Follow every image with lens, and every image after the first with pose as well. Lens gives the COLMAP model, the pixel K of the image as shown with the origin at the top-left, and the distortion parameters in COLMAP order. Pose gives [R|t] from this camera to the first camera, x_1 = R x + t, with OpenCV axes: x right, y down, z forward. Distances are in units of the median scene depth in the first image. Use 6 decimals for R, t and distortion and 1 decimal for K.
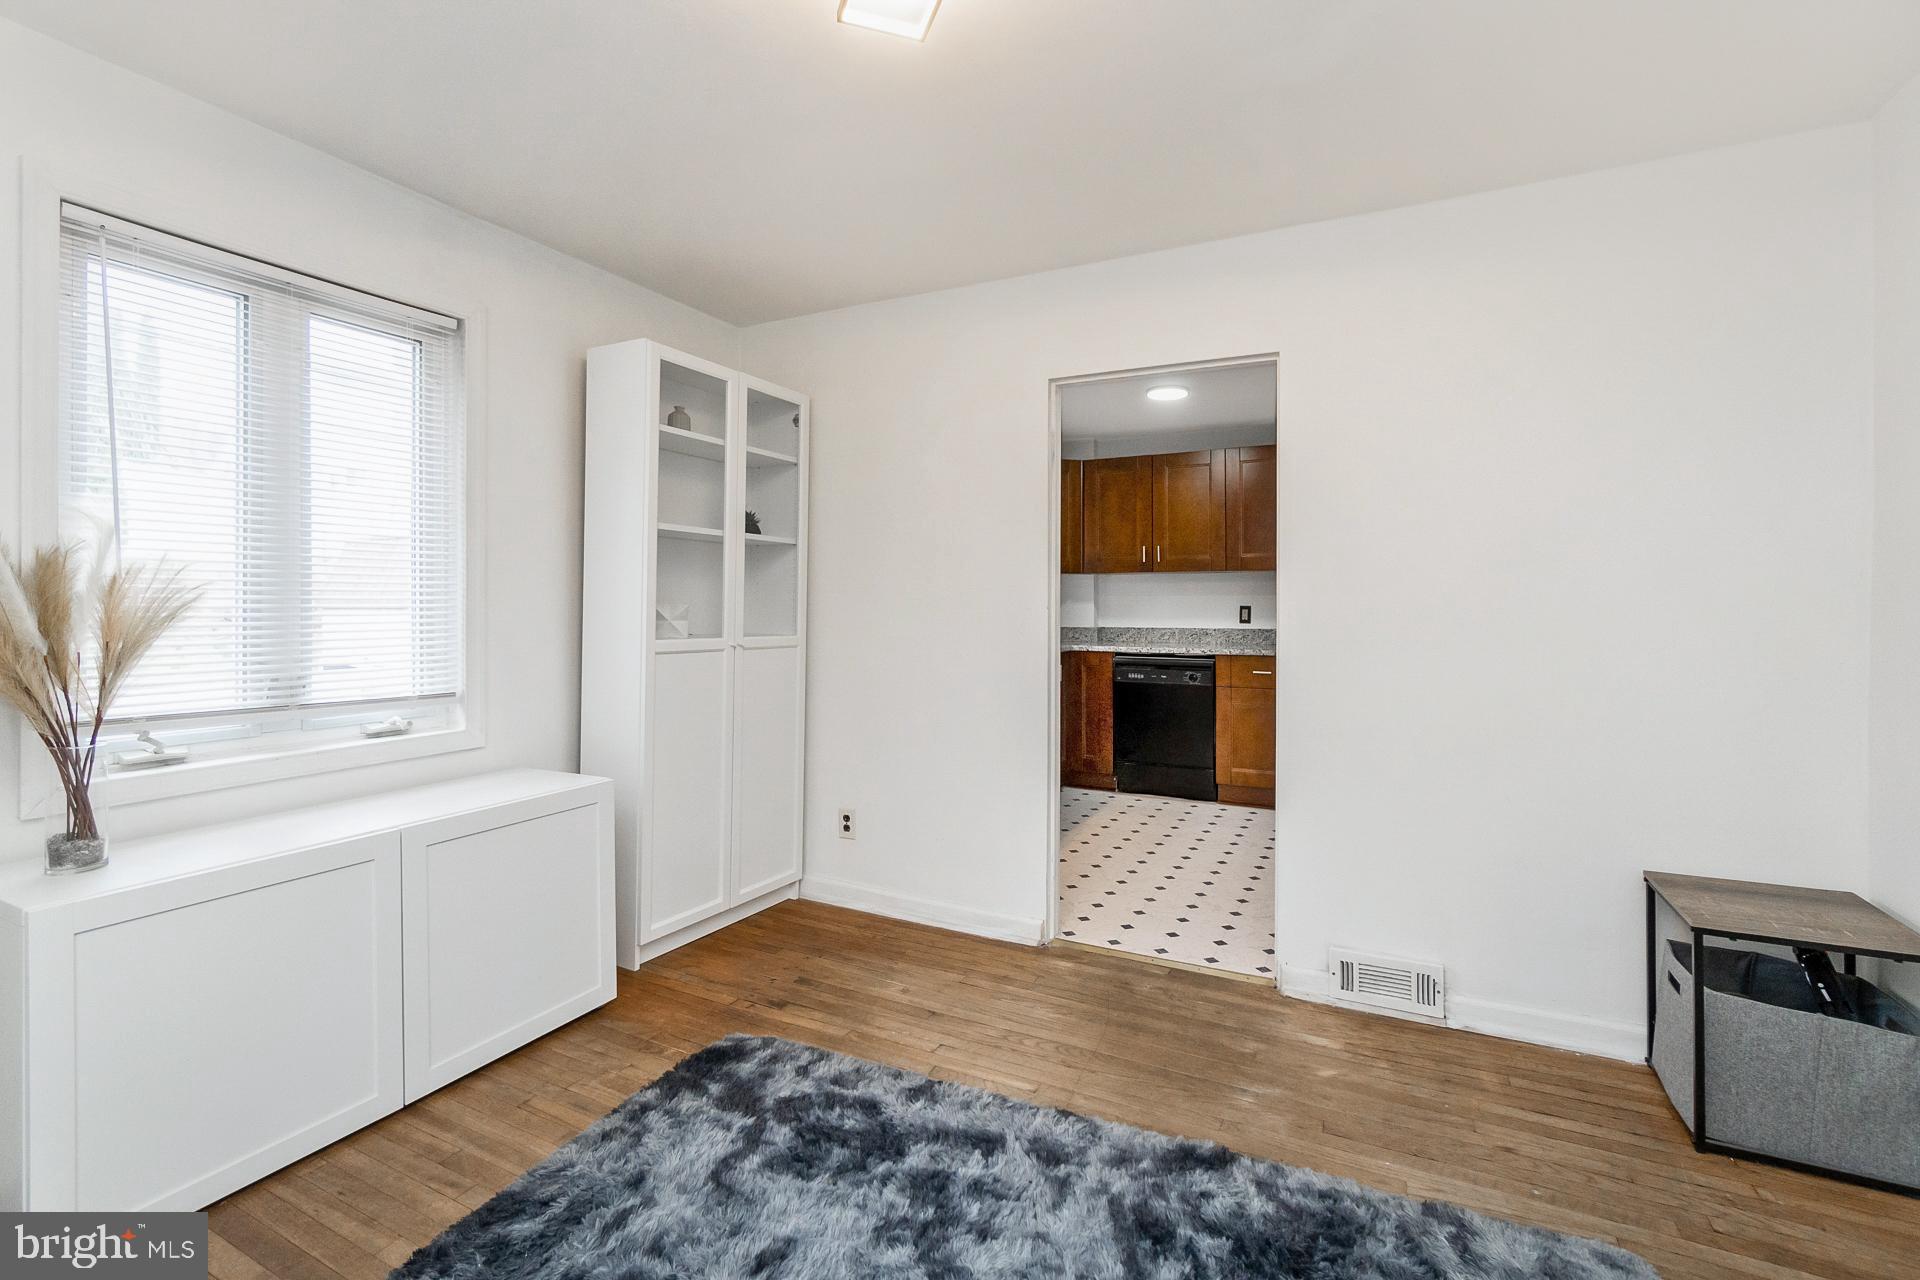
lens RADIAL K [[847.1, 0, 957.7], [0, 847.1, 608.0], [0, 0, 1]] dist [-0.001738, -0.000129]
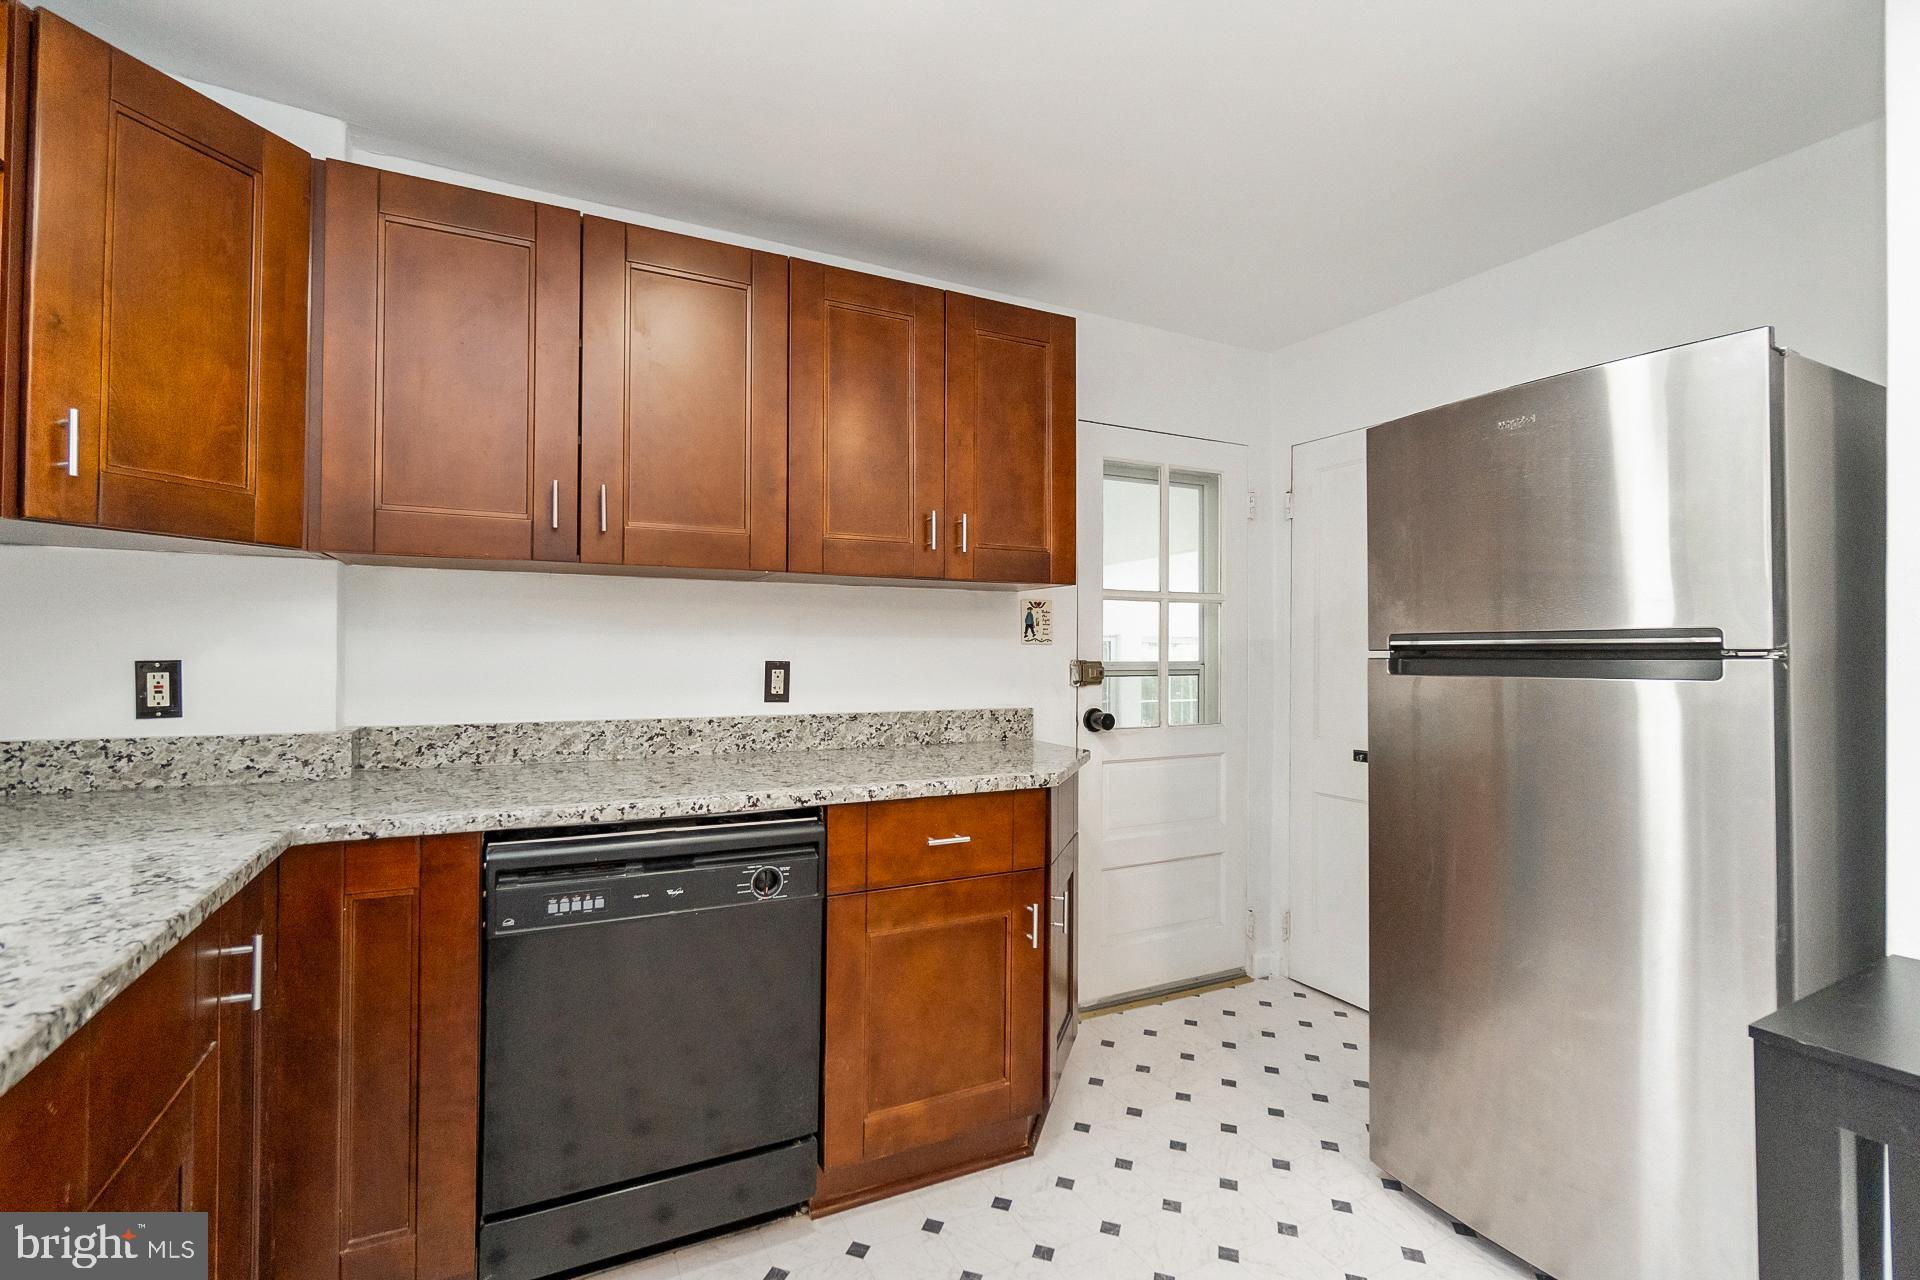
lens RADIAL K [[849.2, 0, 952.8], [0, 849.2, 638.3], [0, 0, 1]] dist [-0.009803, 0.000096]
pose [[0.583442, 0.016736, 0.811982, 0.103887], [-0.001569, 0.999809, -0.019481, -0.013218], [-0.812153, 0.010092, 0.583357, 1.567725]]
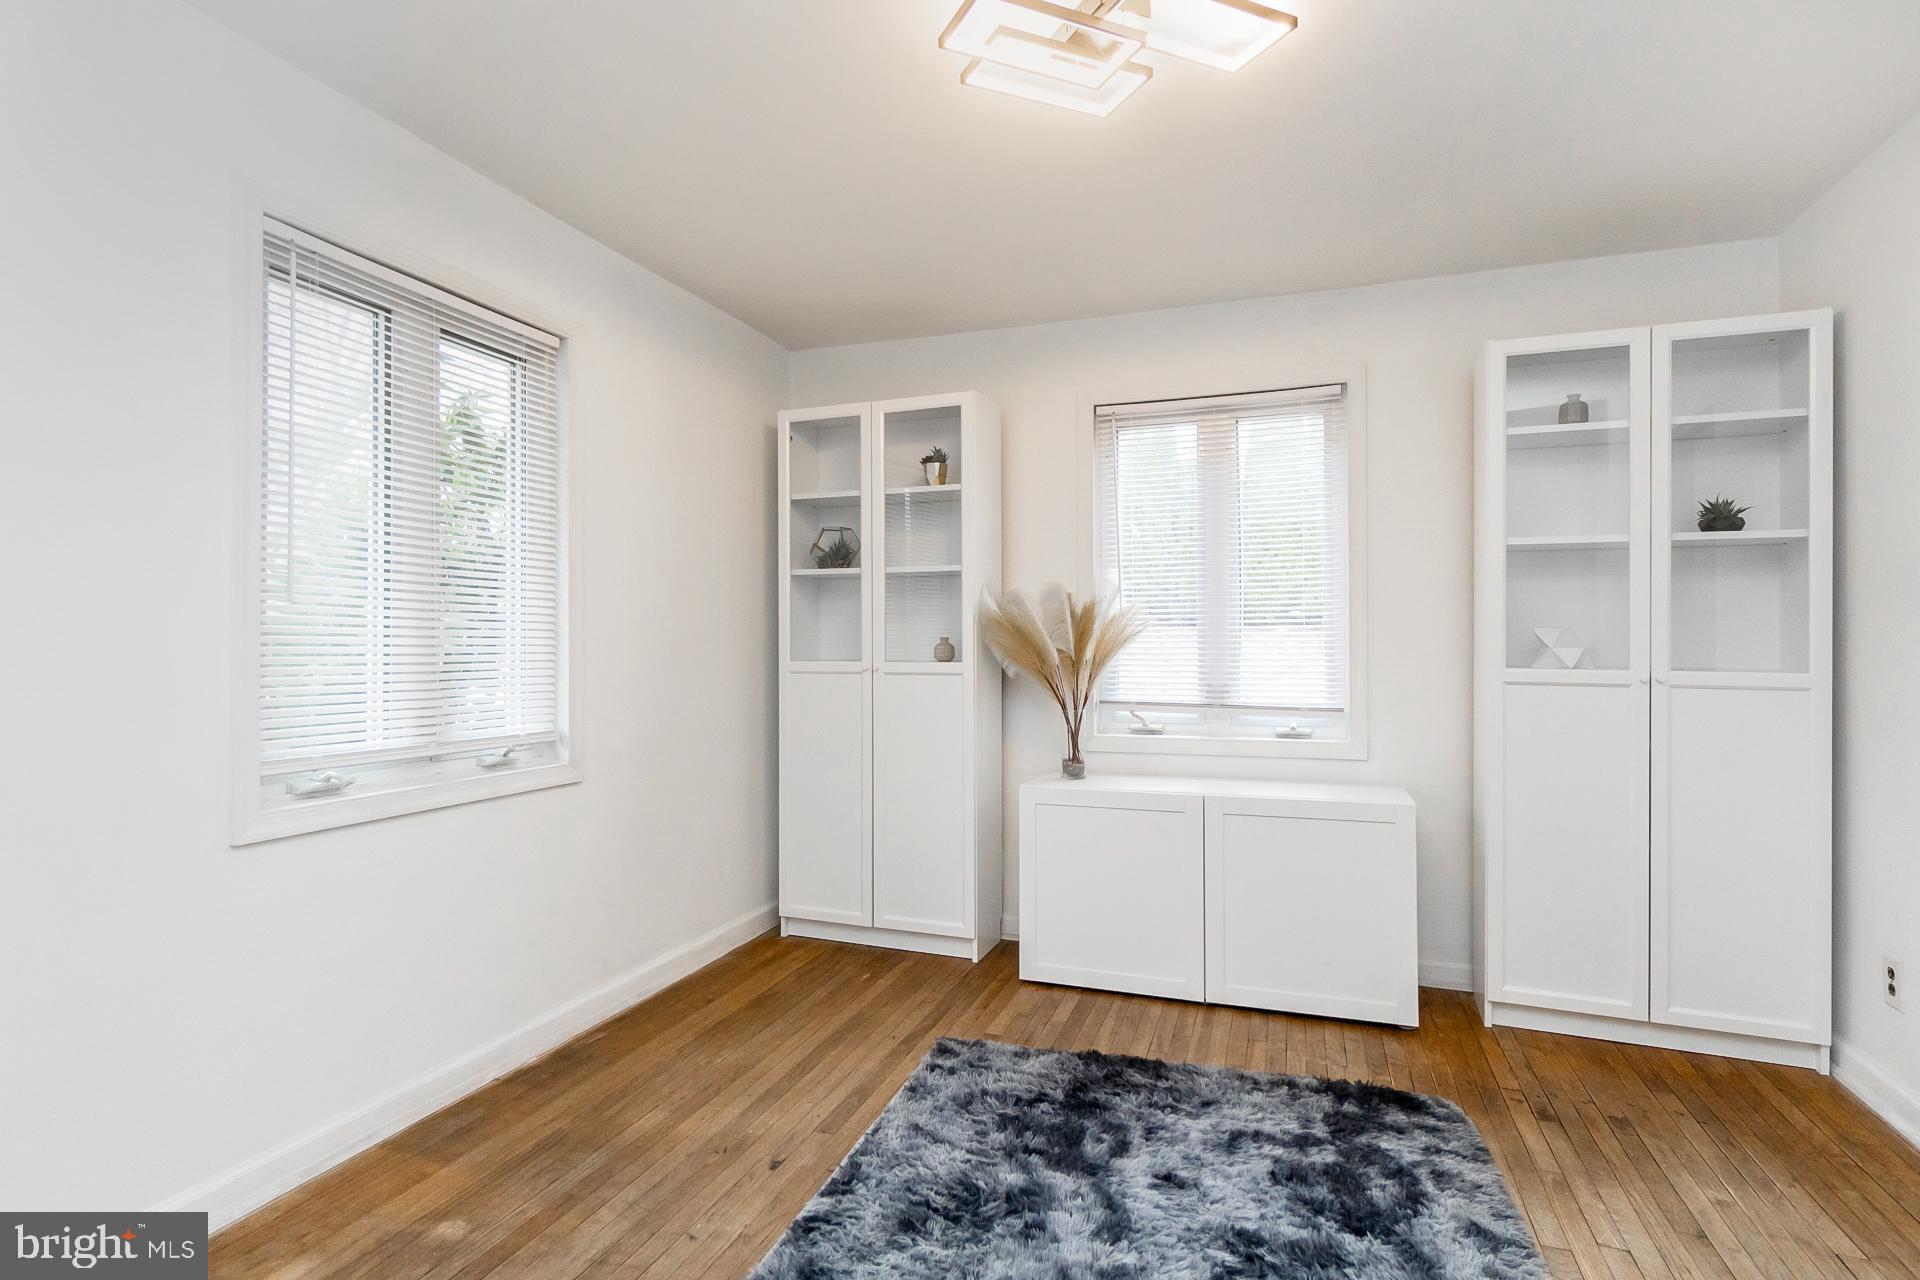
lens RADIAL K [[963.5, 0, 947.4], [0, 963.5, 634.4], [0, 0, 1]] dist [0.004518, 0.000969]
pose [[0.120984, -0.011665, -0.992586, 0.679145], [-0.000888, 0.999929, -0.011860, 0.016633], [0.992654, 0.002316, 0.120965, 0.329484]]
